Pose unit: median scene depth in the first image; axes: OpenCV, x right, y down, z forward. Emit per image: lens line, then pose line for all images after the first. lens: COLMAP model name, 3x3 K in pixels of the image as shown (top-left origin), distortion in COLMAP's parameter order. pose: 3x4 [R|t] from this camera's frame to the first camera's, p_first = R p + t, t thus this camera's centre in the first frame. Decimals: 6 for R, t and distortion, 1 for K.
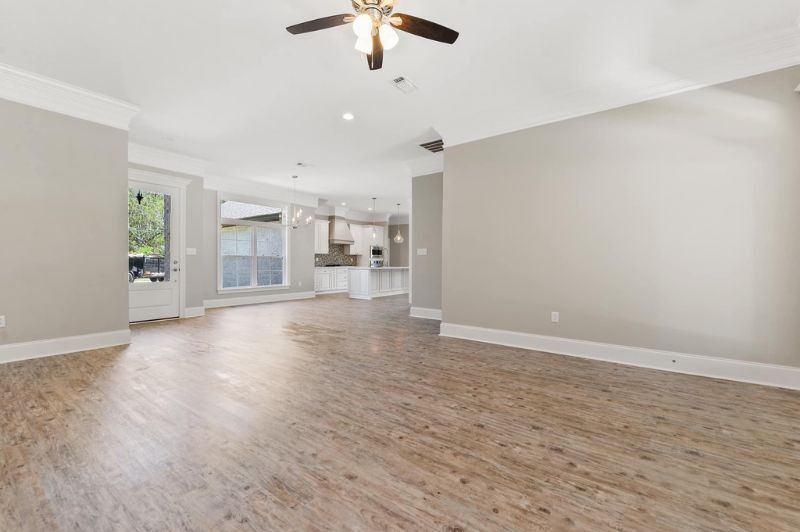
lens RADIAL K [[334.0, 0, 398.6], [0, 334.0, 255.8], [0, 0, 1]] dist [-0.000904, -0.000576]
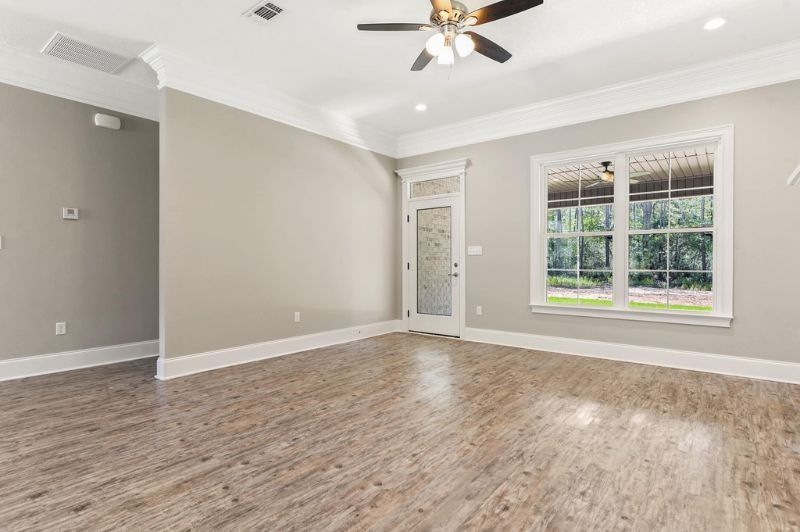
lens RADIAL K [[415.2, 0, 402.5], [0, 415.2, 257.4], [0, 0, 1]] dist [-0.000847, -0.000208]
pose [[0.013752, 0.011015, 0.999845, -1.308868], [-0.019177, 0.999758, -0.010751, 0.011015], [-0.999722, -0.019027, 0.013960, 1.070963]]
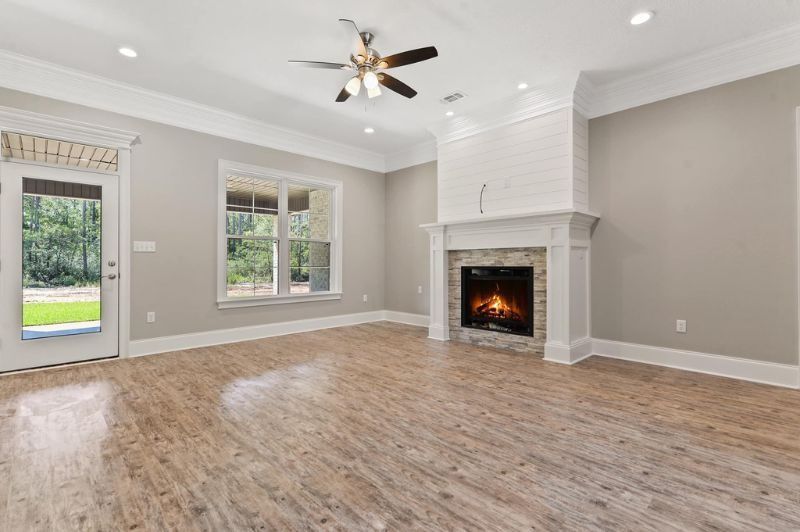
lens RADIAL K [[361.7, 0, 395.6], [0, 361.7, 258.5], [0, 0, 1]] dist [-0.012775, -0.000732]
pose [[-0.986534, -0.001800, 0.163549, -0.392433], [-0.006470, 0.999586, -0.028028, 0.036933], [-0.163431, -0.028709, -0.986137, 2.211829]]
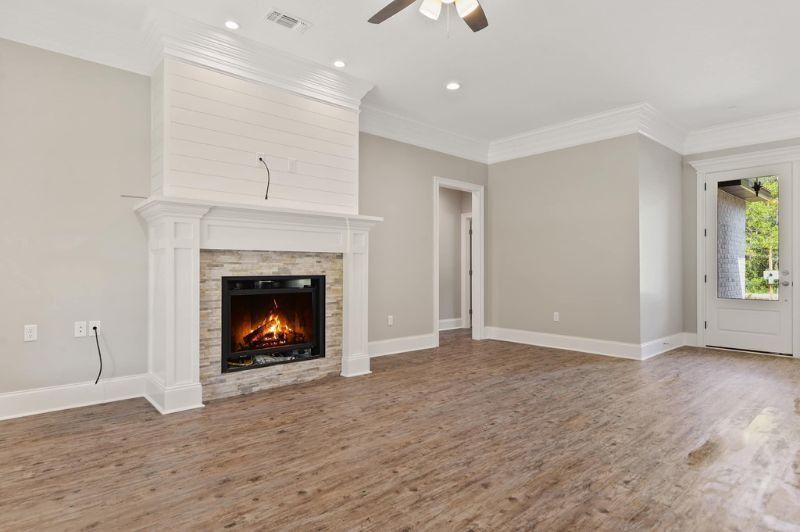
lens RADIAL K [[439.4, 0, 391.3], [0, 439.4, 259.7], [0, 0, 1]] dist [0.000388, -0.000115]
pose [[-0.215582, -0.026185, -0.976135, 0.961533], [0.015031, 0.999433, -0.030129, 0.018993], [0.976370, -0.021168, -0.215066, 1.045438]]
